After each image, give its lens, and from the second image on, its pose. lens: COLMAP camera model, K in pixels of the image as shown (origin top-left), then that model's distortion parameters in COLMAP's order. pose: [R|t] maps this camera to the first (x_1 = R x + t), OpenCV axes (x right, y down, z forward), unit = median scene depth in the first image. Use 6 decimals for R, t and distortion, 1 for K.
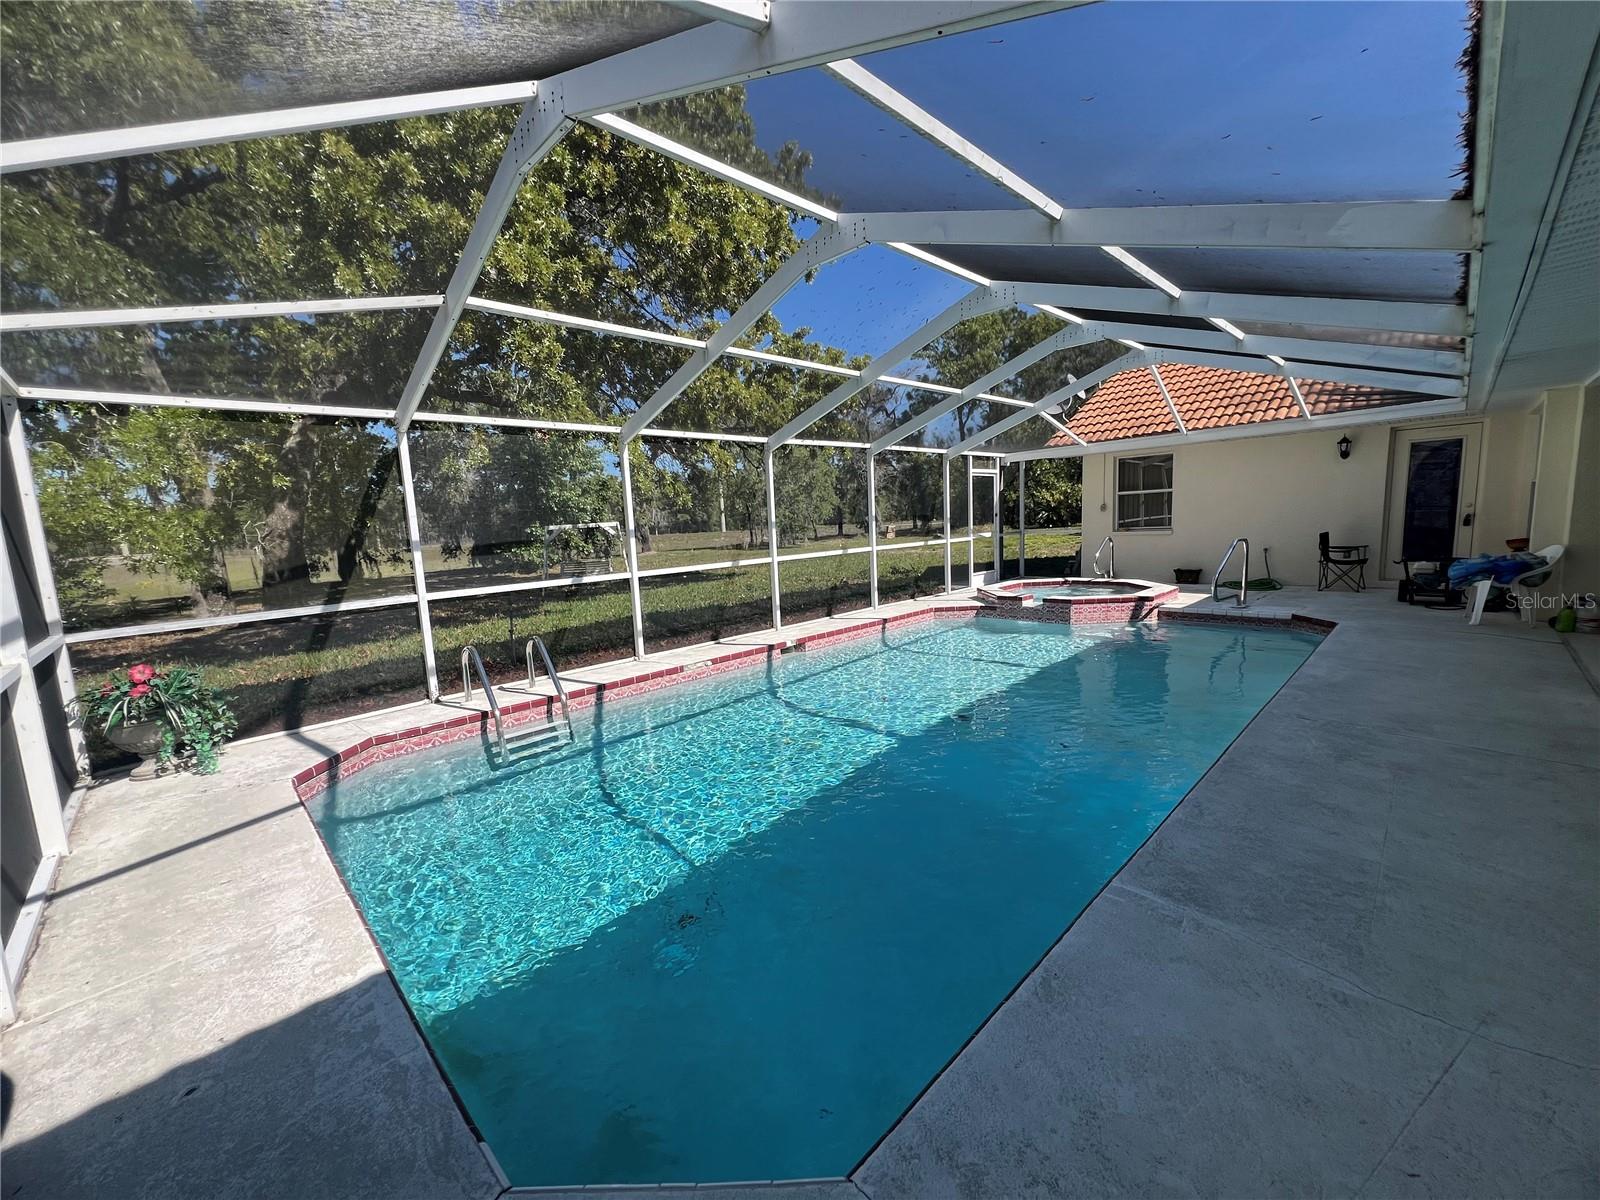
lens RADIAL K [[640.2, 0, 809.5], [0, 640.2, 607.3], [0, 0, 1]] dist [0.000271, -0.000076]
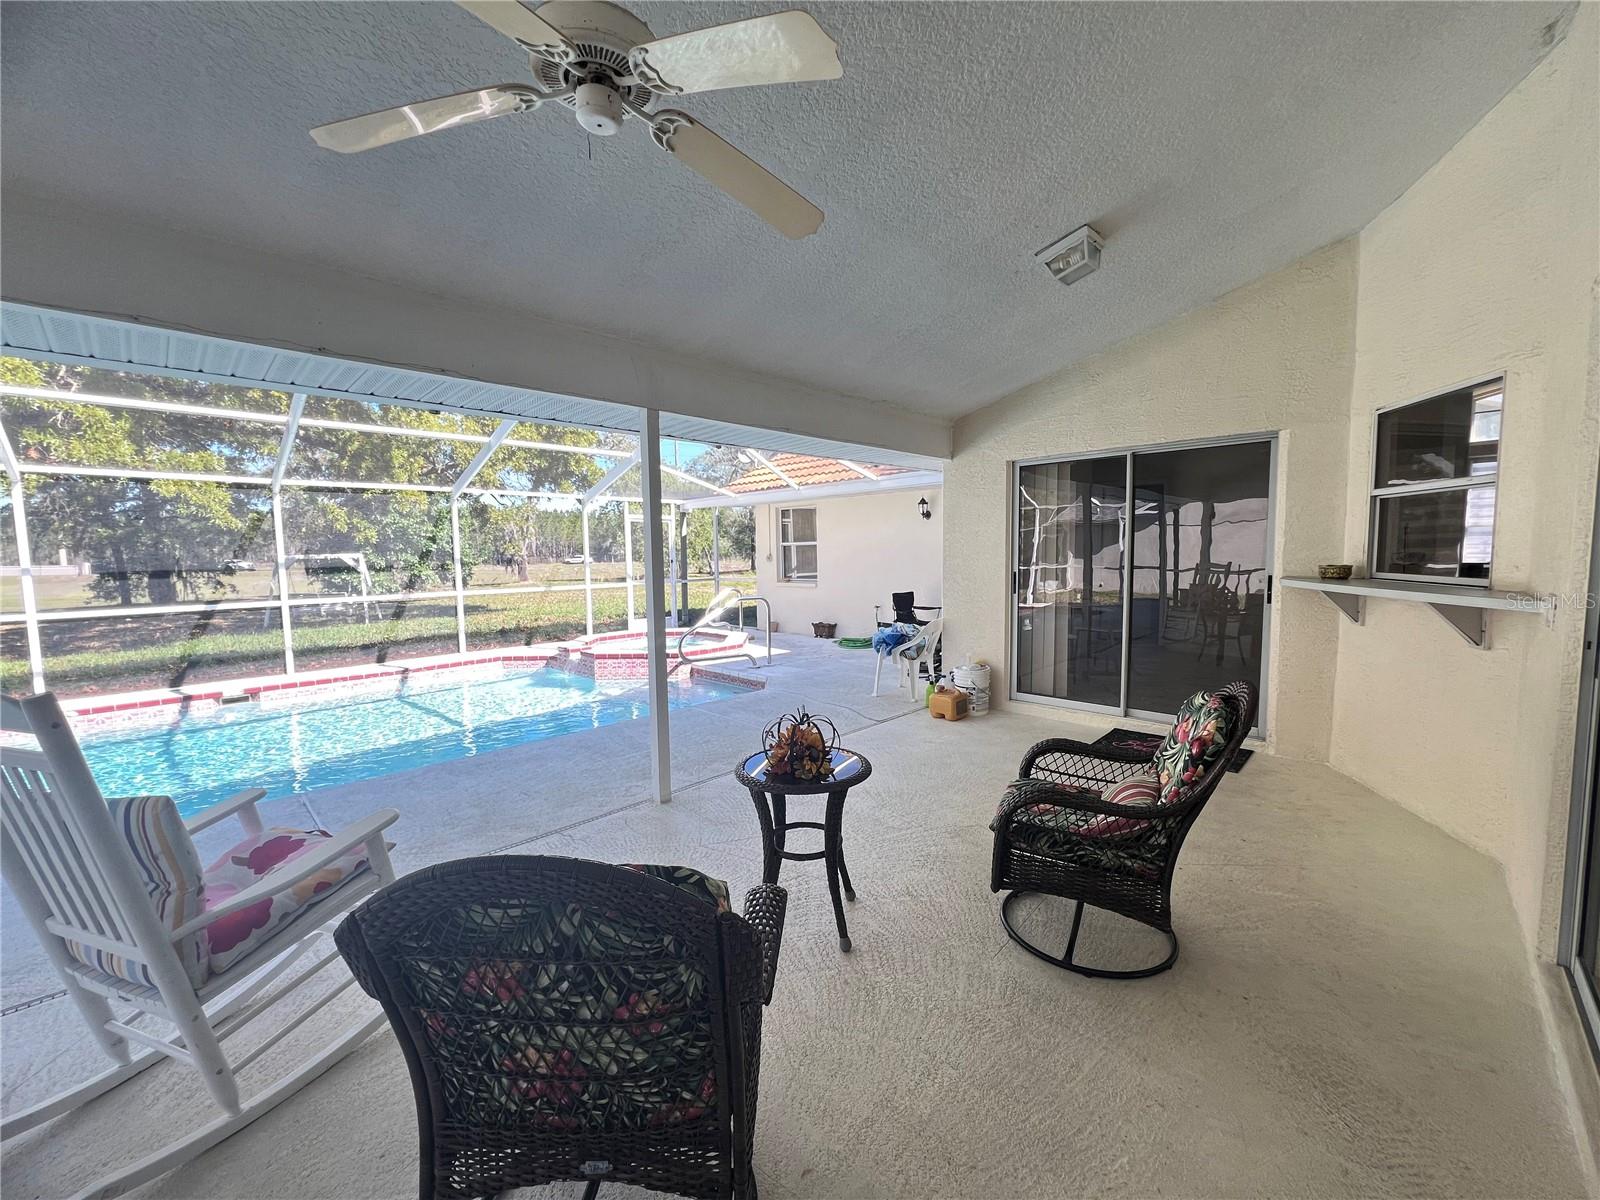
lens RADIAL K [[640.2, 0, 799.7], [0, 640.2, 599.5], [0, 0, 1]] dist [0.000271, -0.000076]
pose [[0.999454, 0.032470, 0.006102, 0.636255], [-0.032055, 0.997753, -0.058836, -0.043527], [-0.007999, 0.058608, 0.998249, 0.016029]]
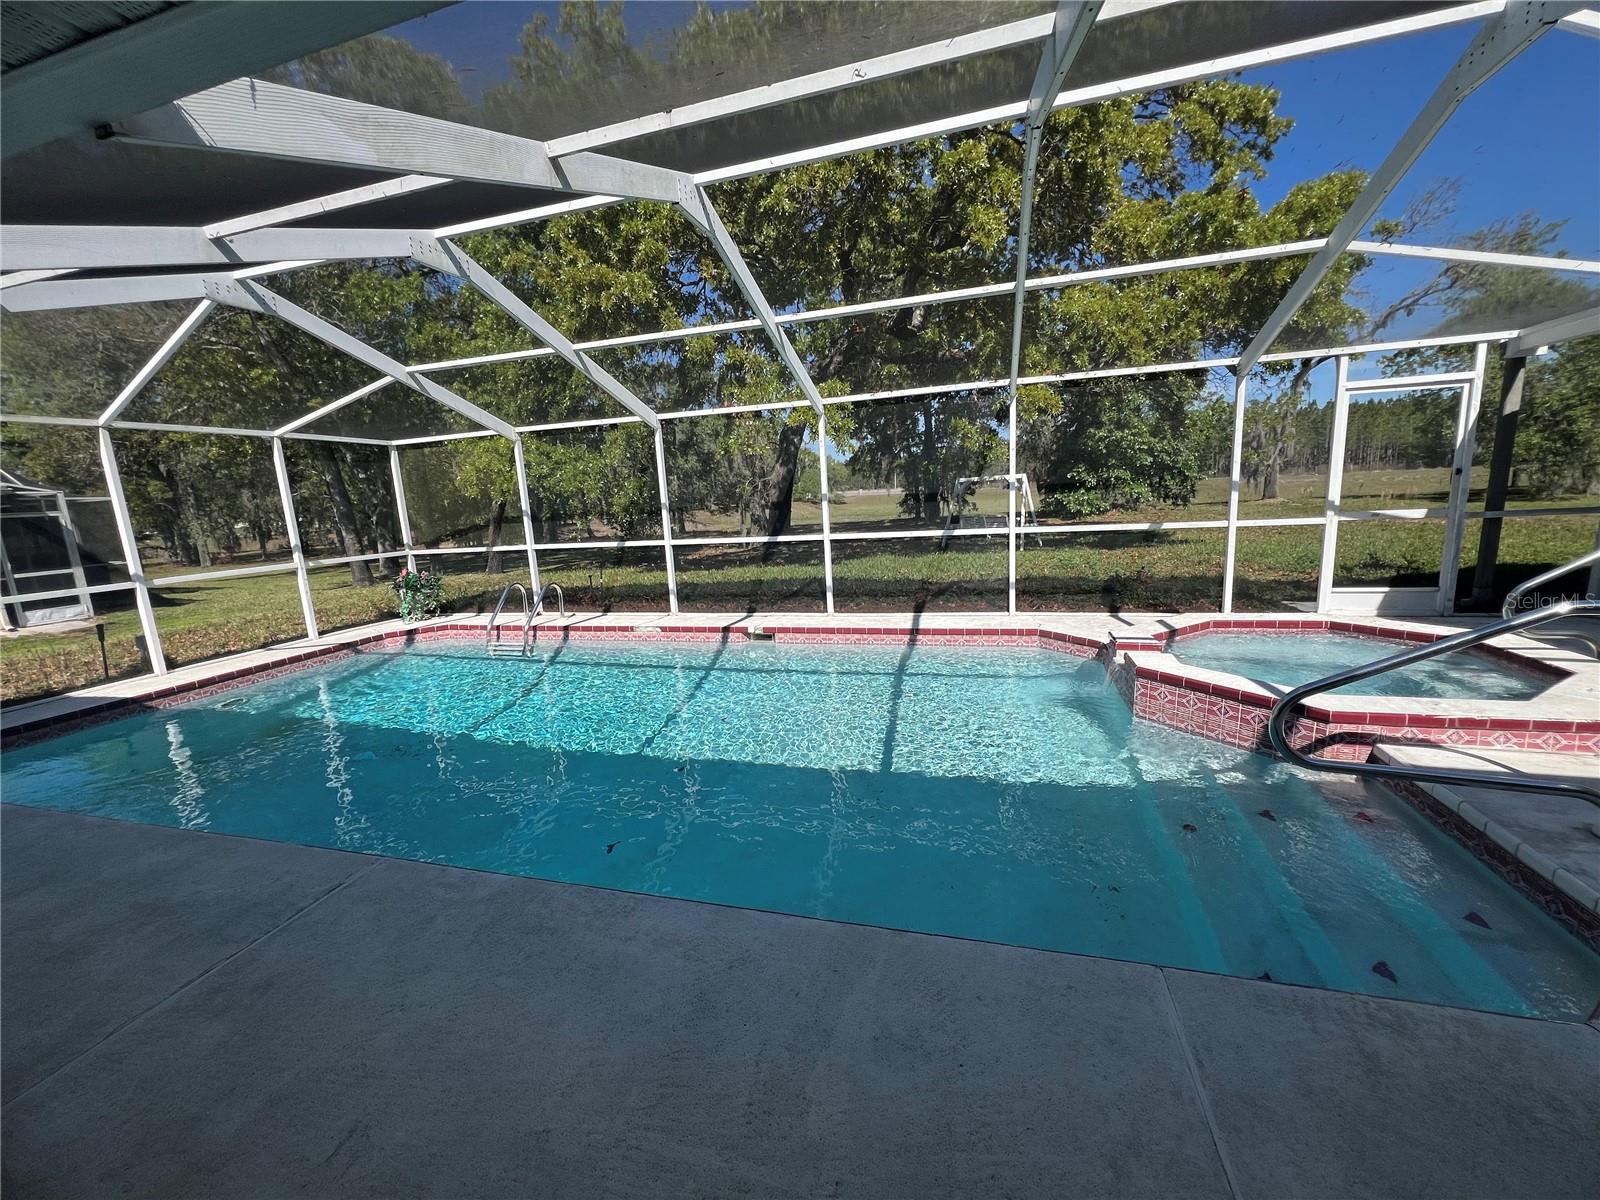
lens RADIAL K [[640.2, 0, 800.0], [0, 640.2, 605.9], [0, 0, 1]] dist [0.000271, -0.000076]
pose [[0.475055, 0.178377, -0.861687, 0.633027], [-0.087677, 0.983961, 0.155352, -0.103157], [0.875577, 0.001750, 0.483075, 0.466565]]
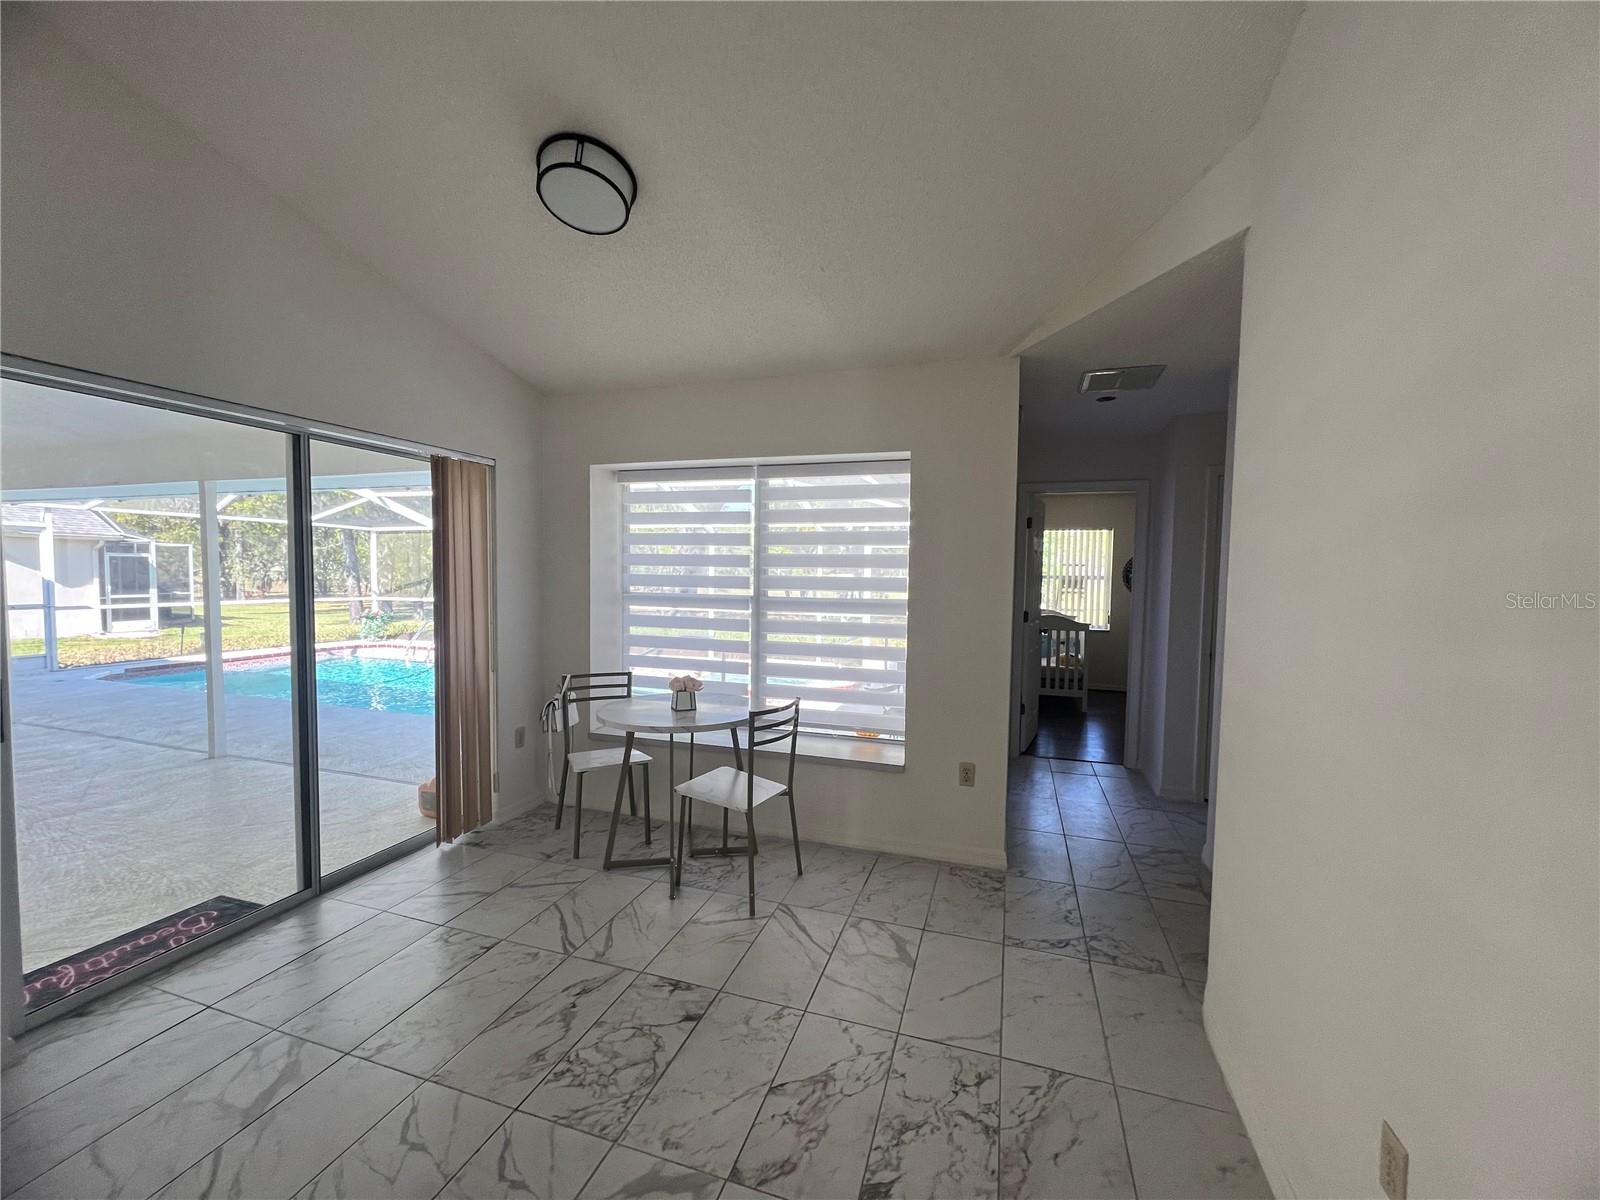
lens RADIAL K [[640.2, 0, 802.6], [0, 640.2, 605.6], [0, 0, 1]] dist [0.000271, -0.000076]
pose [[0.445986, 0.101733, -0.889239, 1.286440], [-0.159080, 0.986711, 0.033100, -0.172852], [0.880789, 0.126698, 0.456243, 0.618071]]
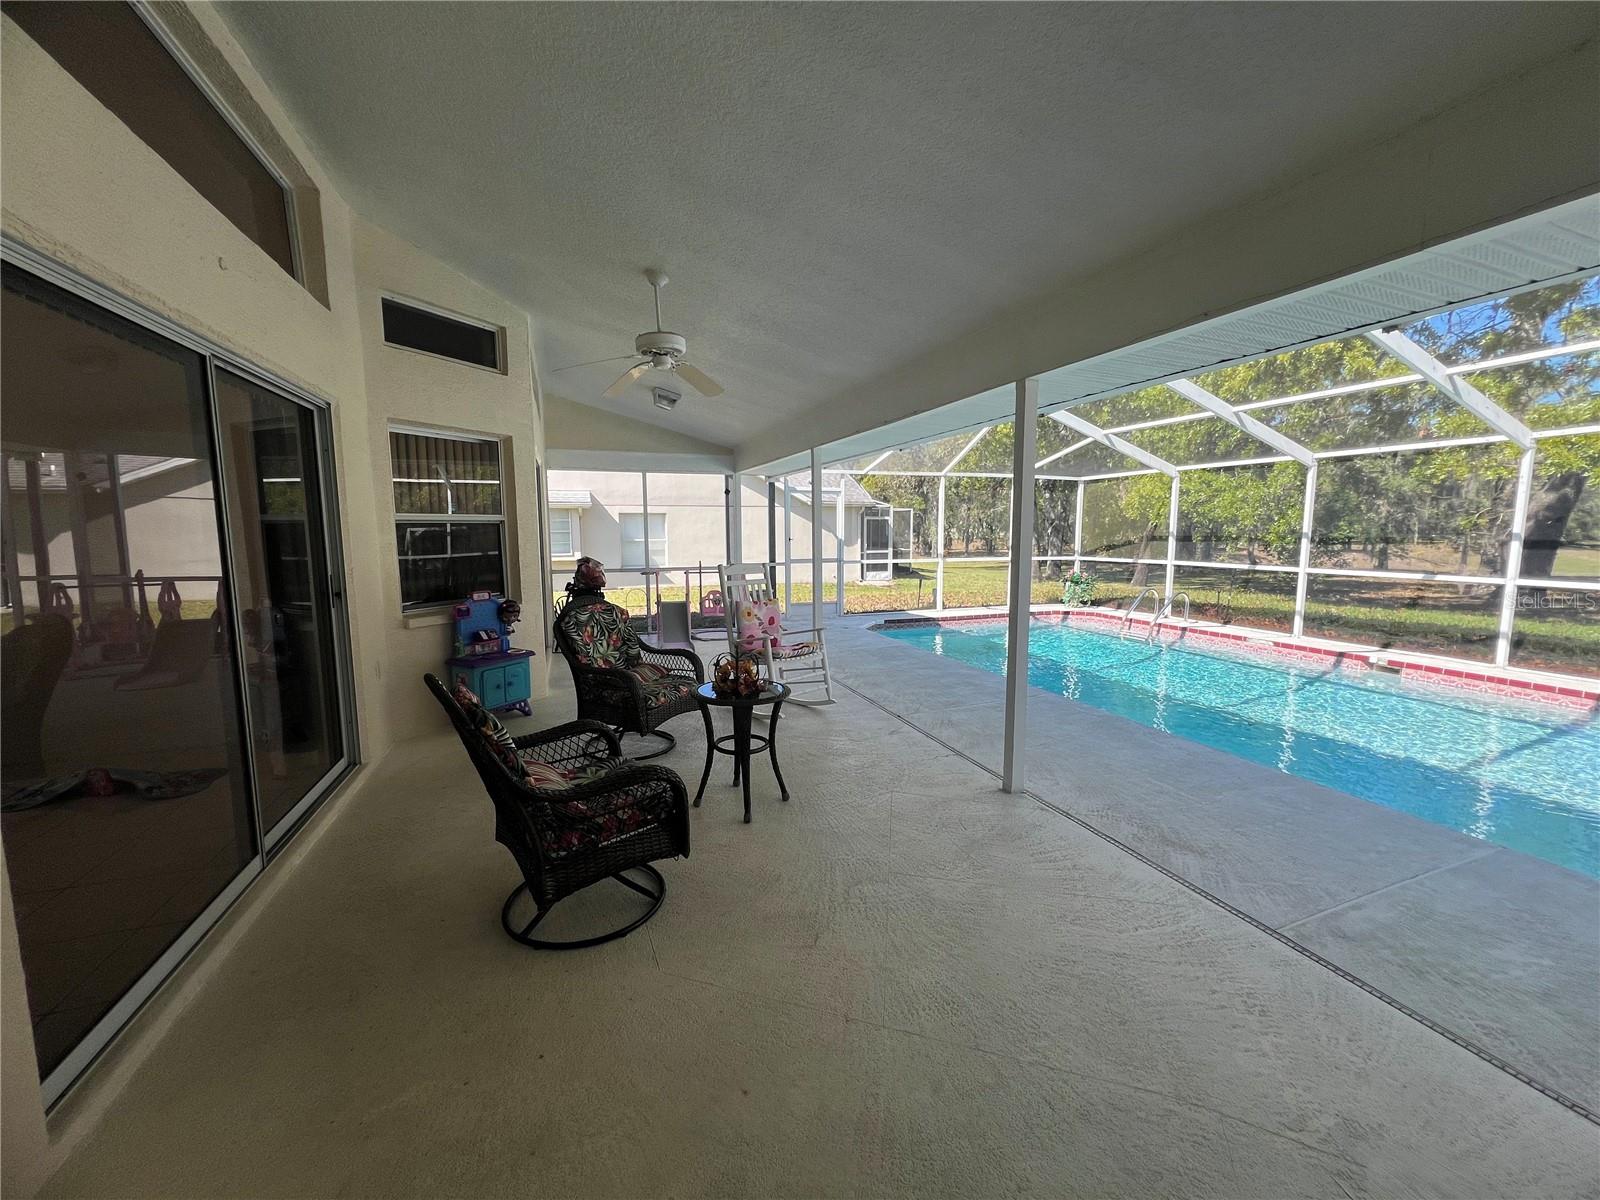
lens RADIAL K [[640.2, 0, 797.9], [0, 640.2, 607.4], [0, 0, 1]] dist [0.000271, -0.000076]
pose [[-0.434673, 0.161494, -0.885990, 0.946304], [-0.097052, 0.969662, 0.224360, -0.122687], [0.895344, 0.183511, -0.405812, 0.455945]]
